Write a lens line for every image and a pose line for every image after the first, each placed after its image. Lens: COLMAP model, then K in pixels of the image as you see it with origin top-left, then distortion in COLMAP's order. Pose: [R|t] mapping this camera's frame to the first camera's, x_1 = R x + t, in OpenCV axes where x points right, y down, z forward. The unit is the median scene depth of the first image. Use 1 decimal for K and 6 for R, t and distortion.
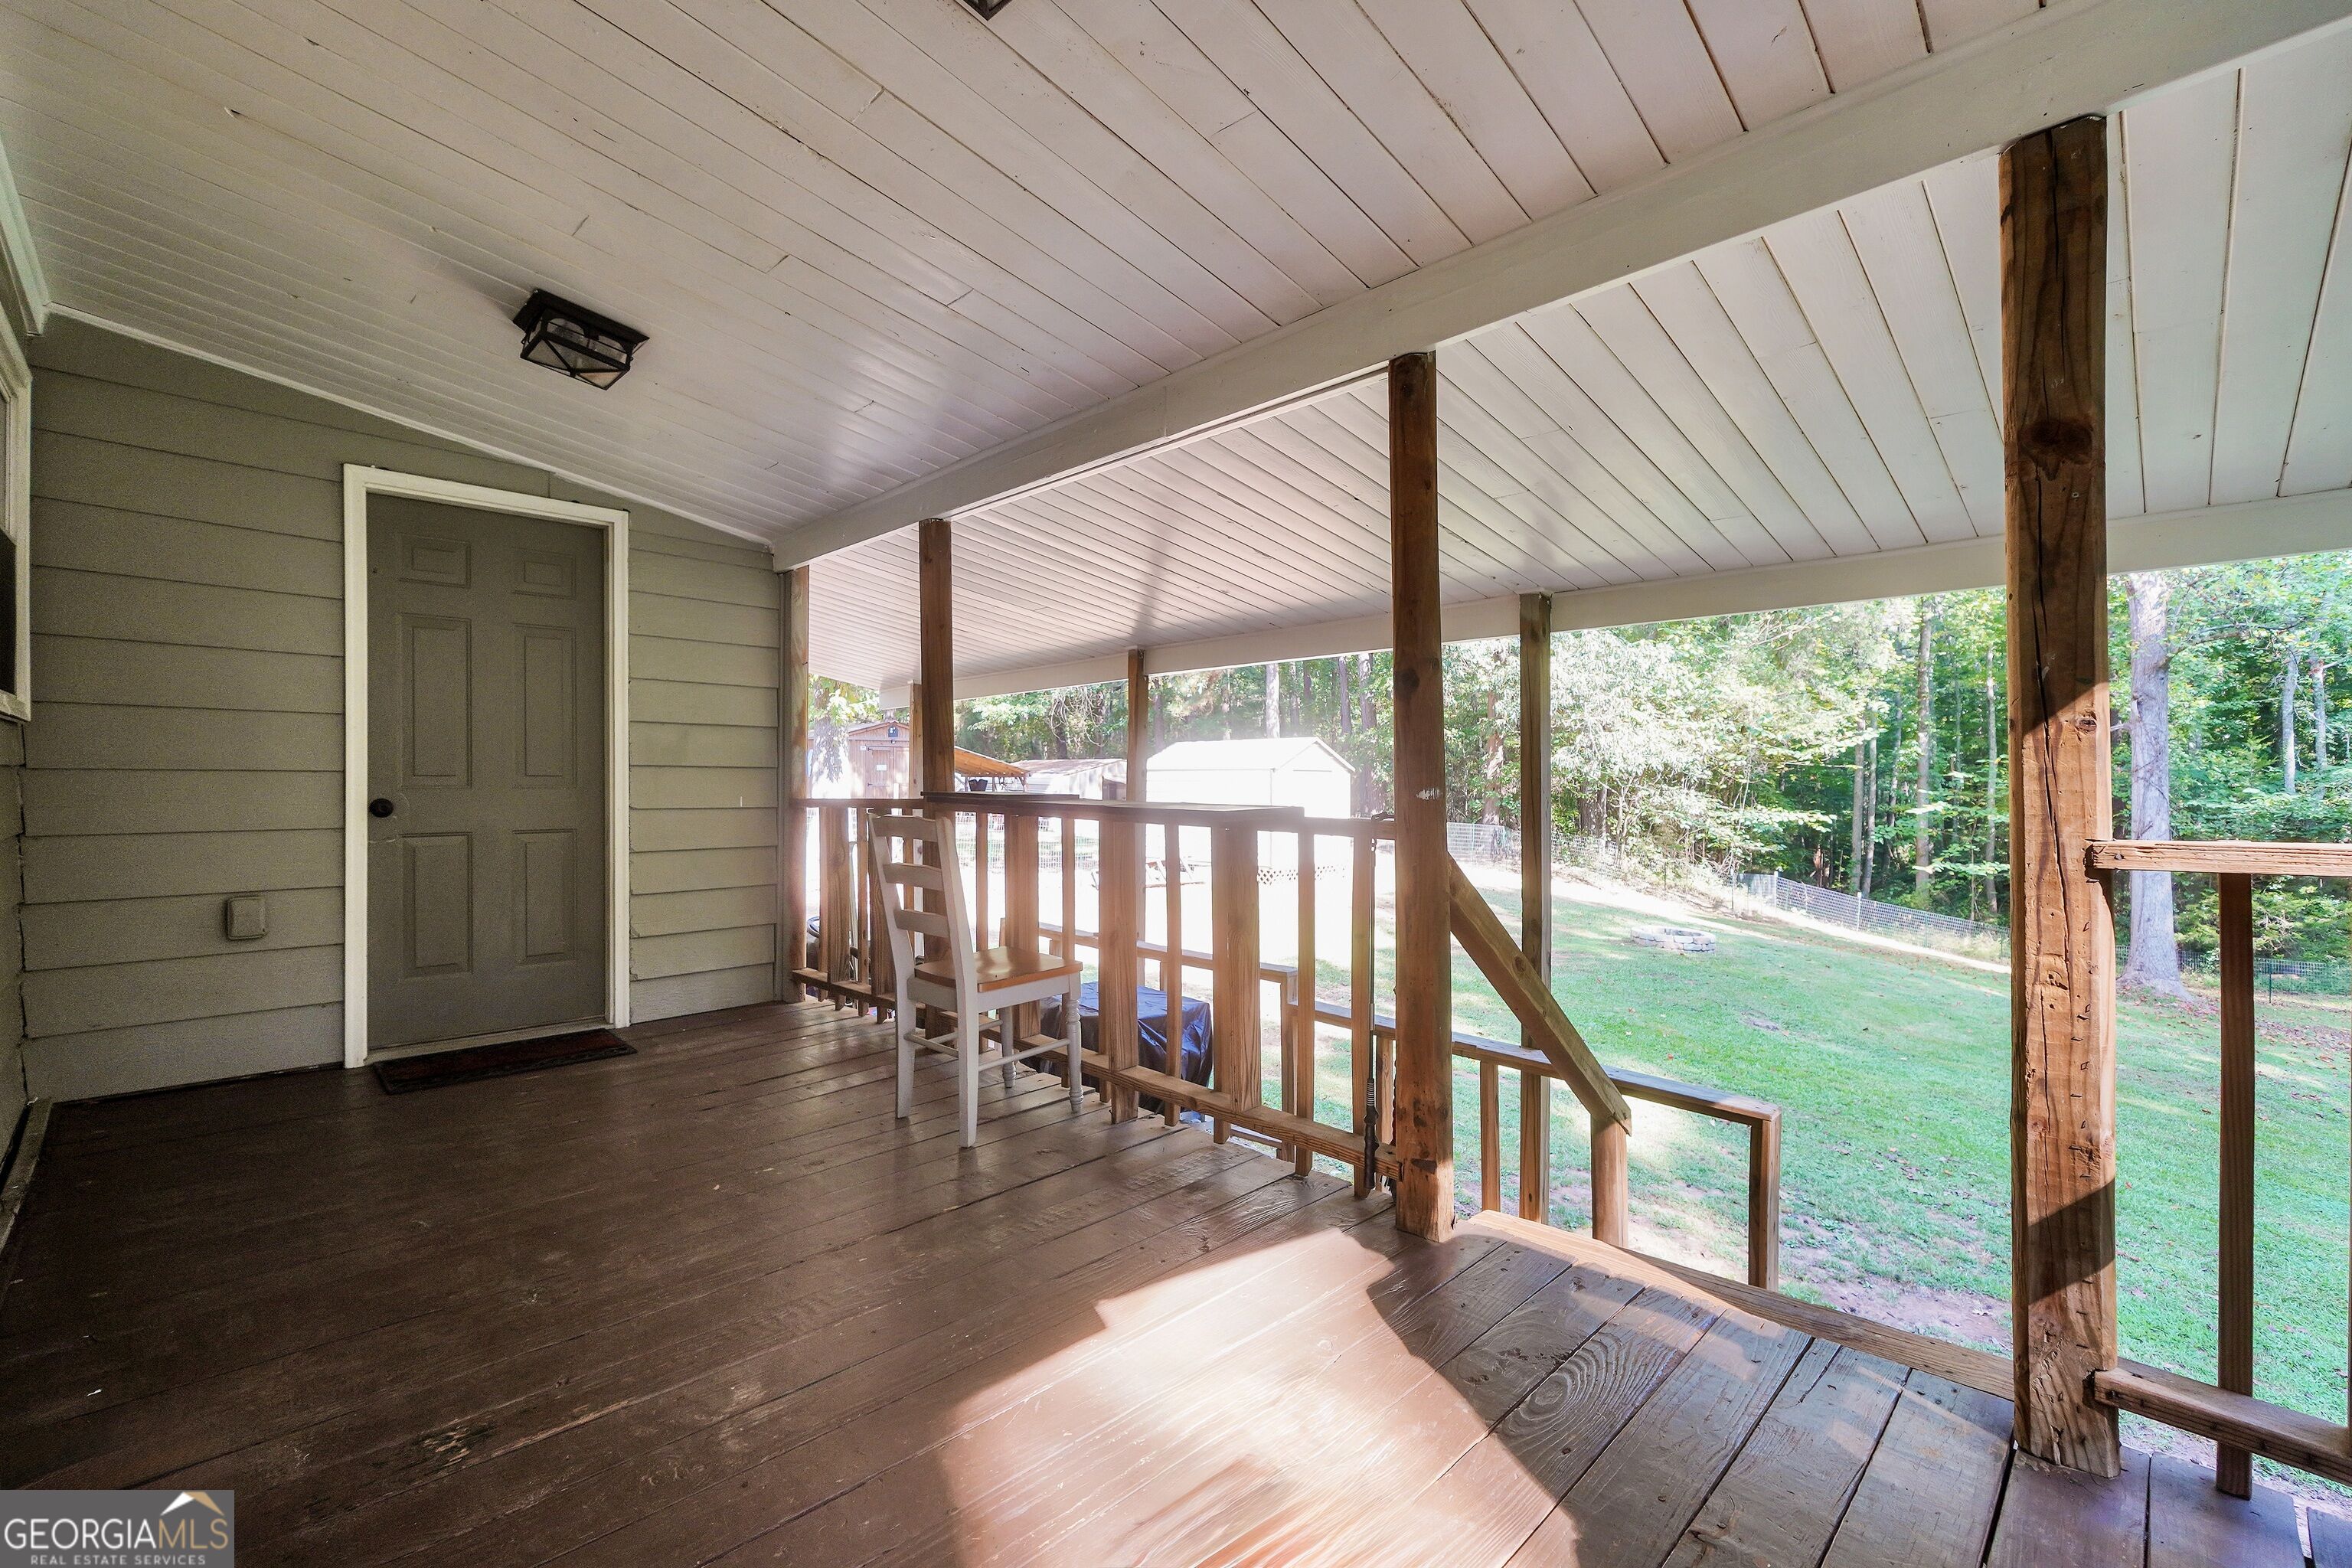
lens RADIAL K [[1005.3, 0, 1168.9], [0, 1005.3, 784.1], [0, 0, 1]] dist [-0.019842, 0.007245]
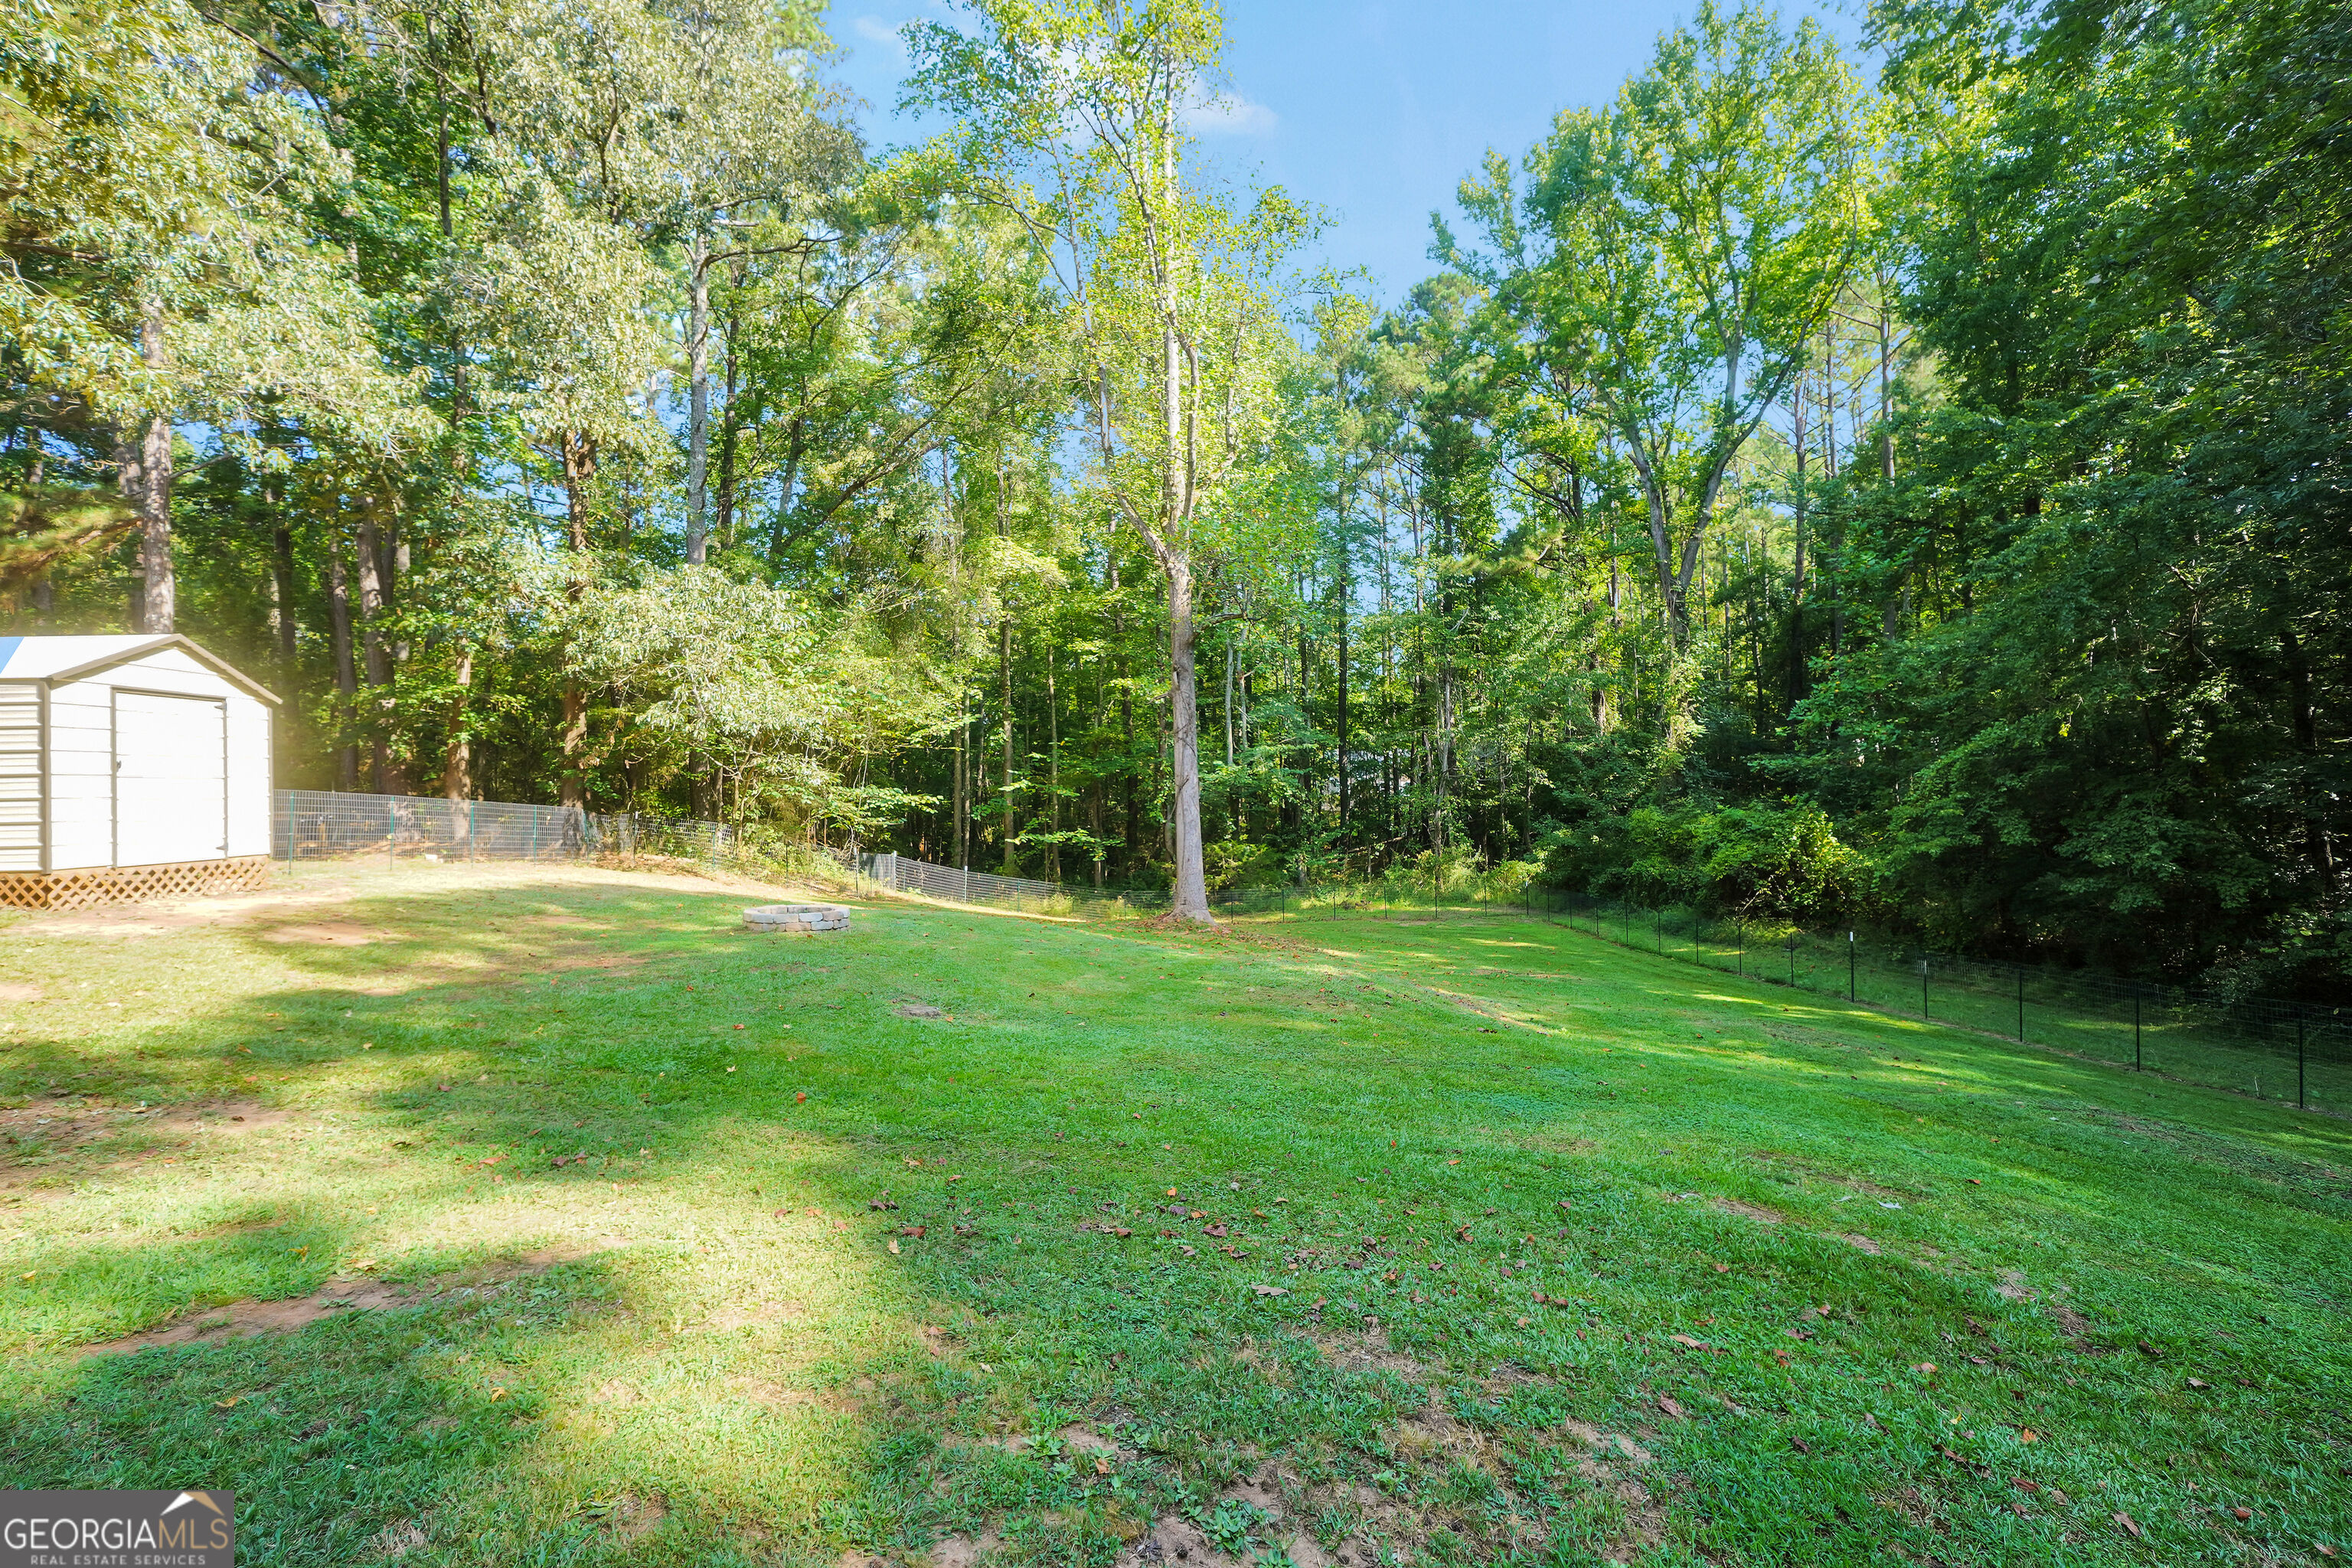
lens RADIAL K [[1005.3, 0, 1168.9], [0, 1005.3, 784.1], [0, 0, 1]] dist [-0.019842, 0.007245]
pose [[0.678130, -0.017058, 0.734744, 0.063375], [0.023827, 0.999715, 0.001219, 0.026933], [-0.734555, 0.016680, 0.678344, 0.126671]]
